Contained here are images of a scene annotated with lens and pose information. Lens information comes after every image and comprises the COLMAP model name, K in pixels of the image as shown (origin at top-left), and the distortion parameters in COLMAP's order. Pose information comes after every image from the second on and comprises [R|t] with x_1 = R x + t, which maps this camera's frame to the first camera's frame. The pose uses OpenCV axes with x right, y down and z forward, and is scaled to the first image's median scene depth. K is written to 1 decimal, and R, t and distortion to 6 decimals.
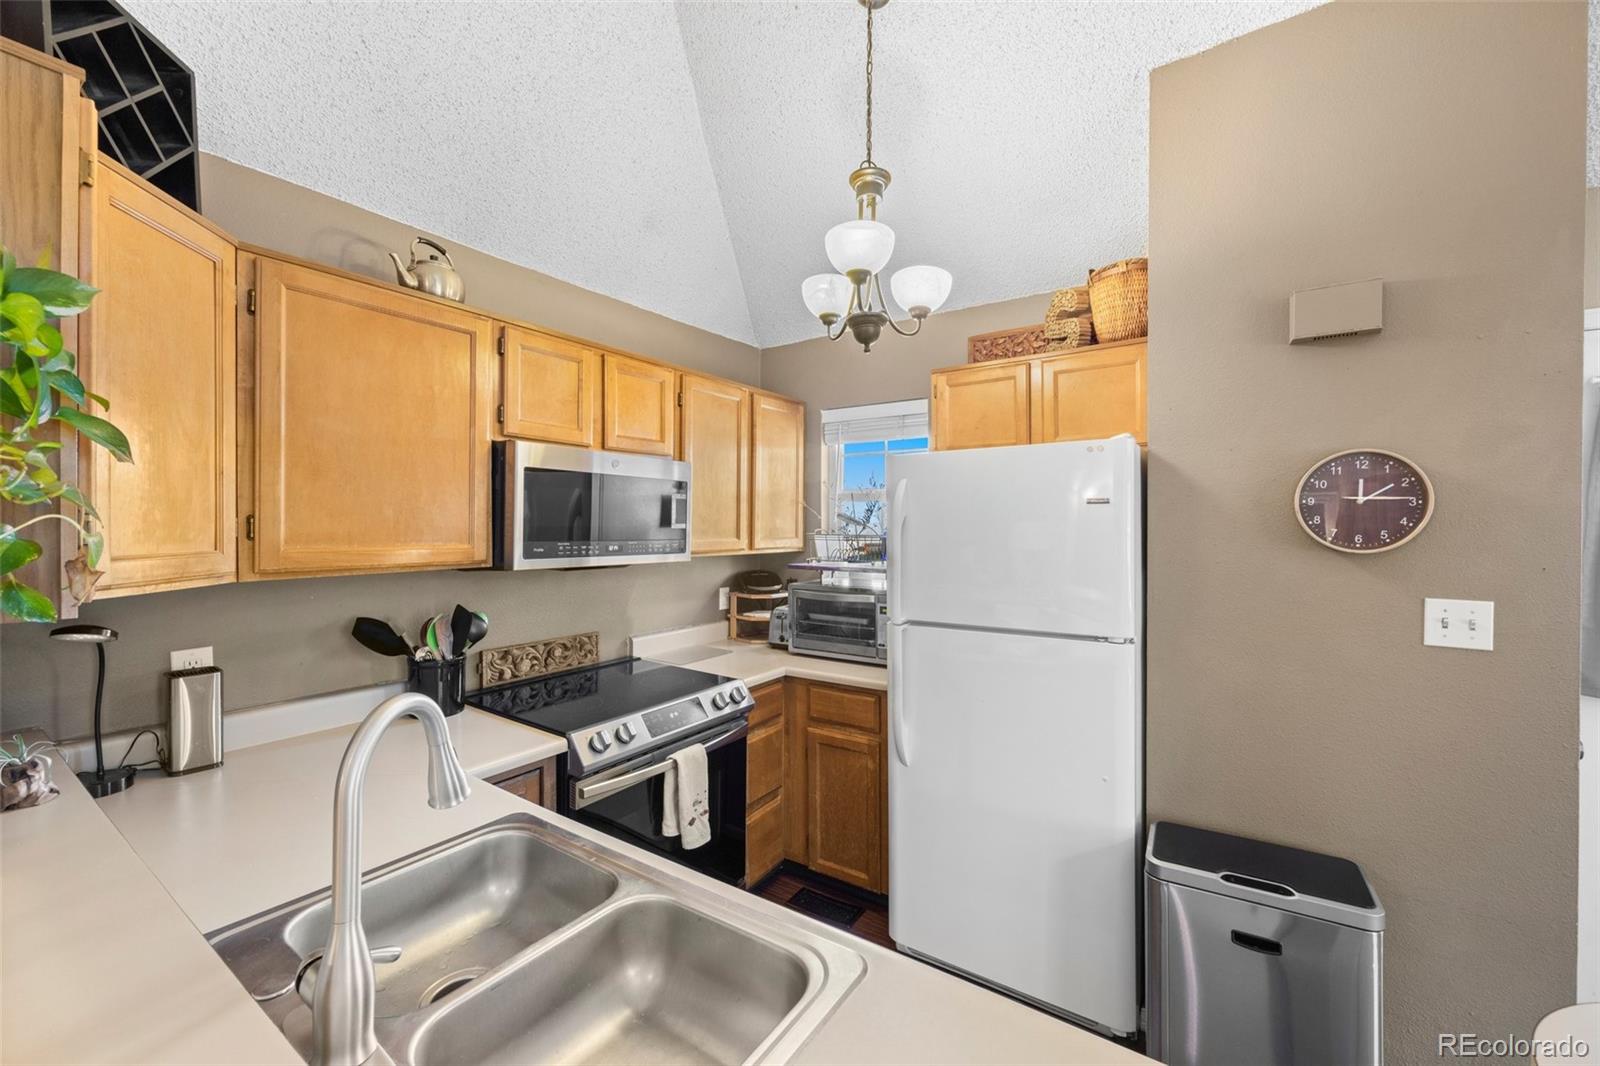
lens RADIAL K [[638.0, 0, 802.2], [0, 638.0, 528.4], [0, 0, 1]] dist [-0.002539, -0.000438]
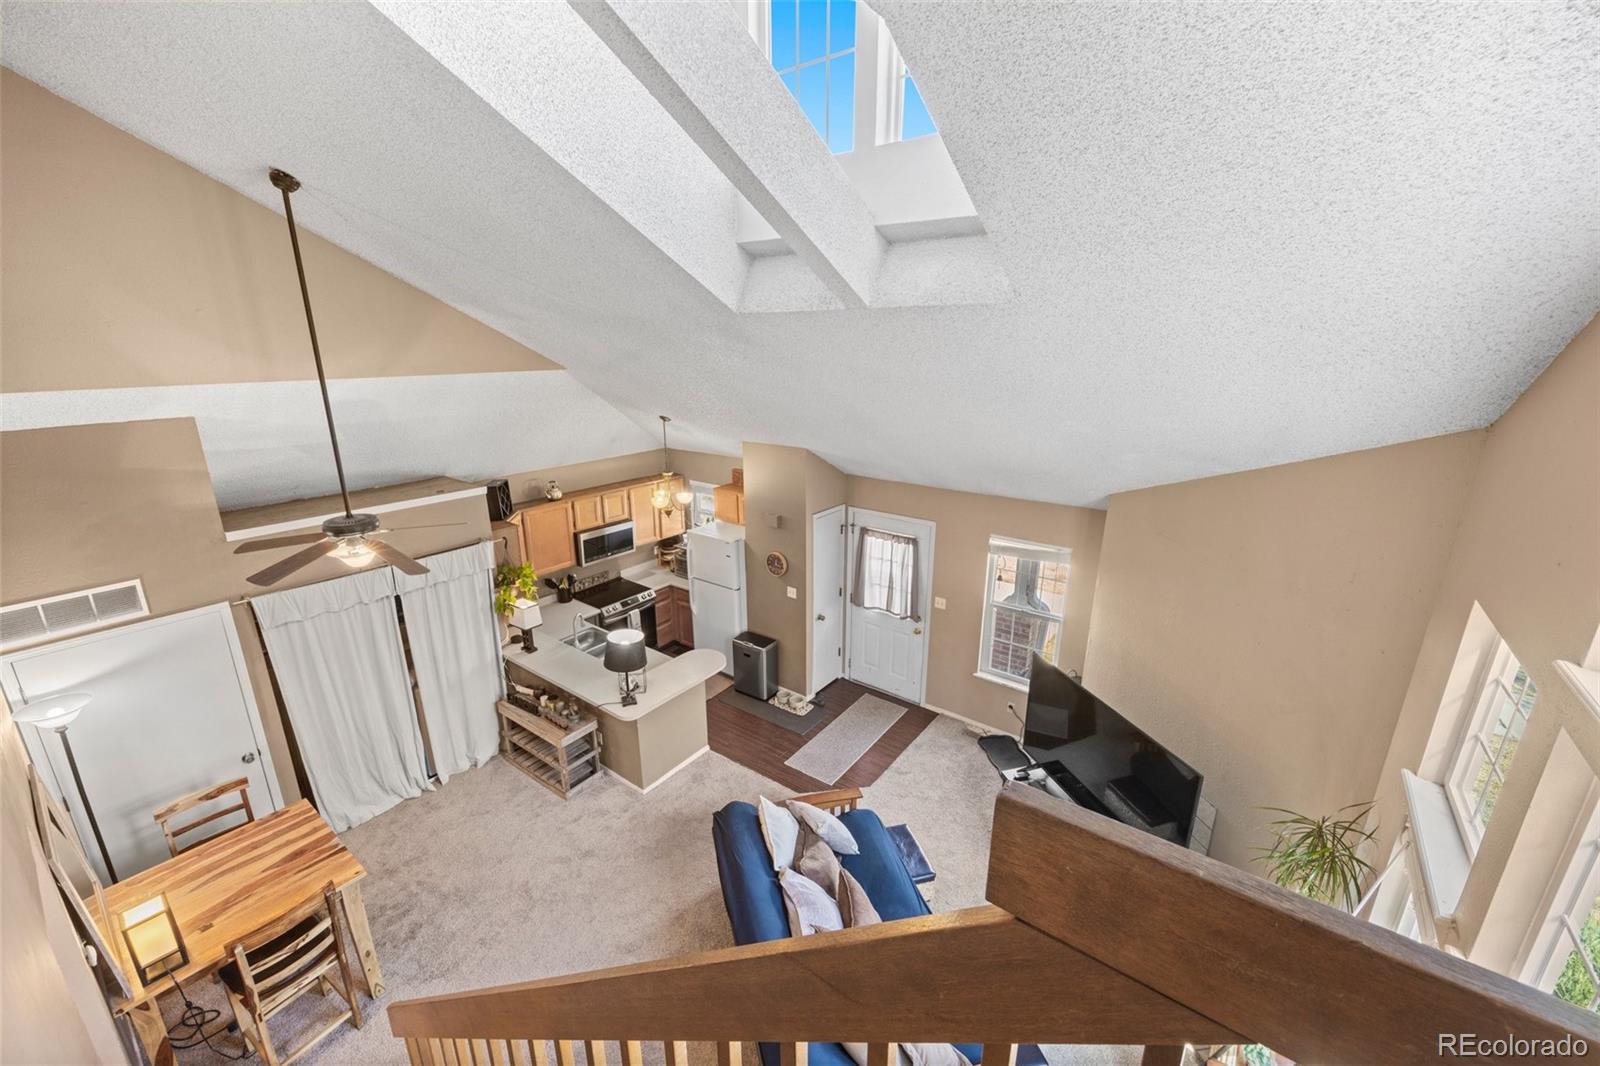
lens RADIAL K [[638.0, 0, 802.2], [0, 638.0, 528.4], [0, 0, 1]] dist [-0.002539, -0.000438]
pose [[0.999183, 0.011754, -0.038656, 0.934506], [-0.000539, 0.960548, 0.278114, -1.139346], [0.040400, -0.277866, 0.959770, -2.372339]]
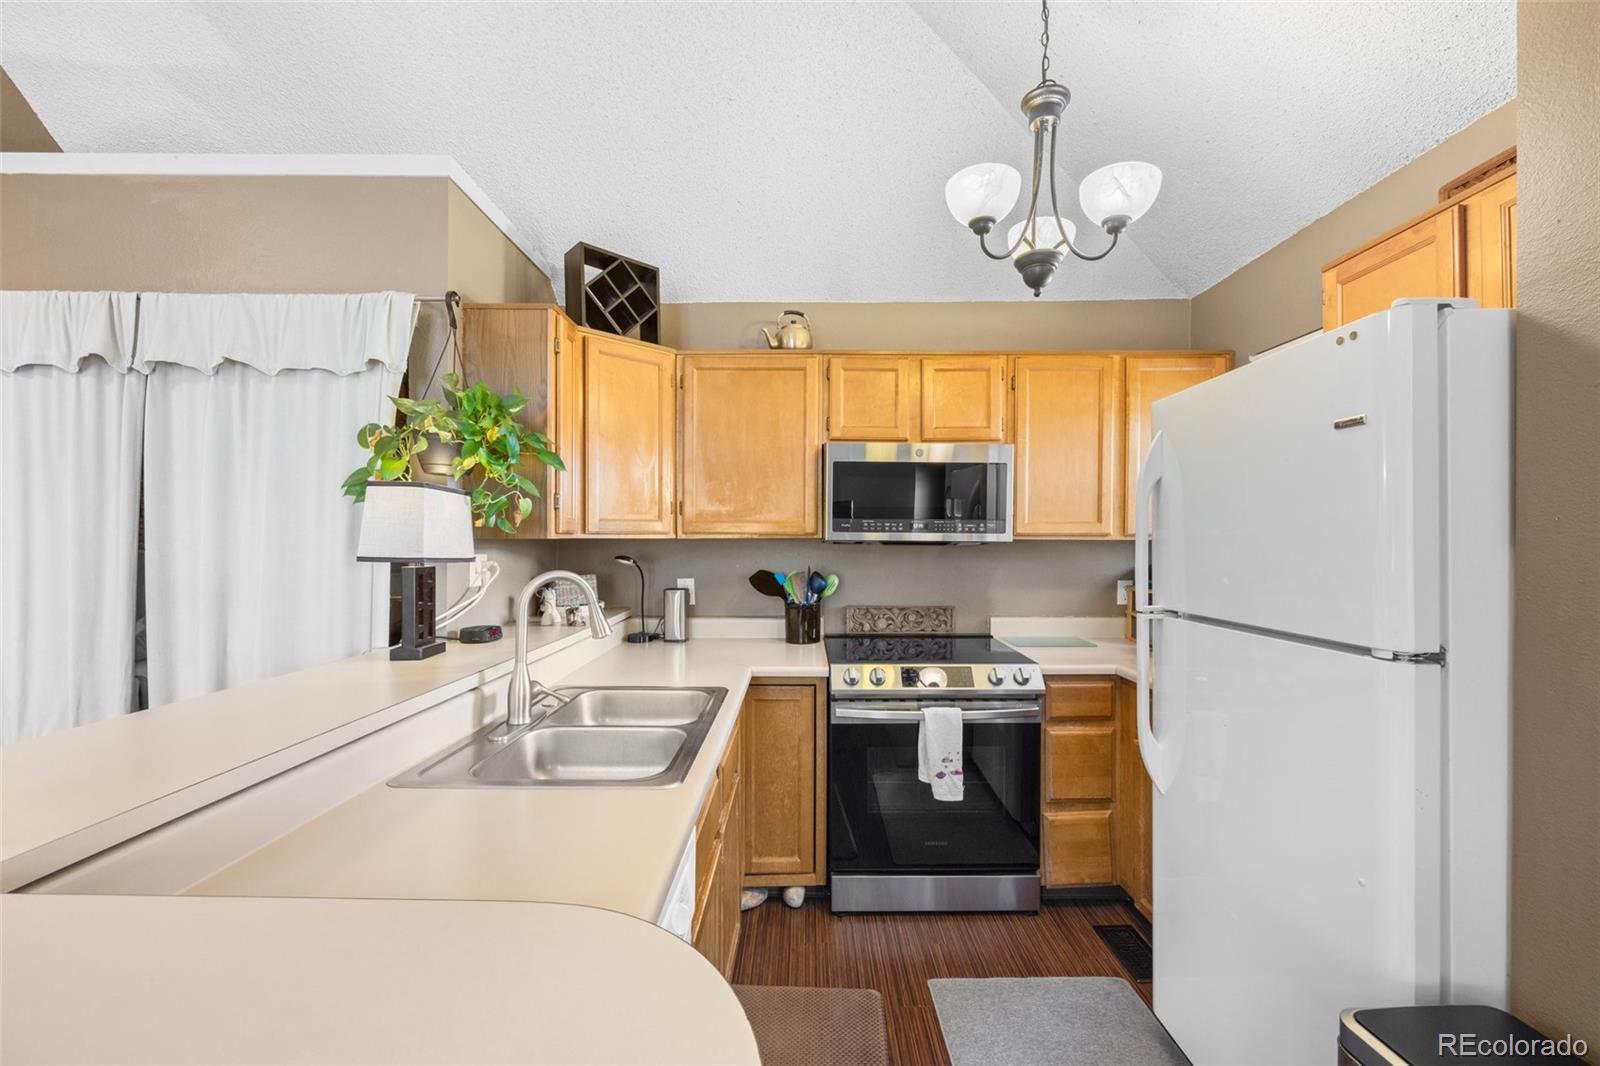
lens RADIAL K [[648.4, 0, 813.7], [0, 648.4, 538.5], [0, 0, 1]] dist [-0.000406, -0.000106]
pose [[0.569422, -0.002996, -0.822040, 0.611580], [-0.002991, 0.999979, -0.005717, 0.066590], [0.822040, 0.005714, 0.569401, 0.197565]]
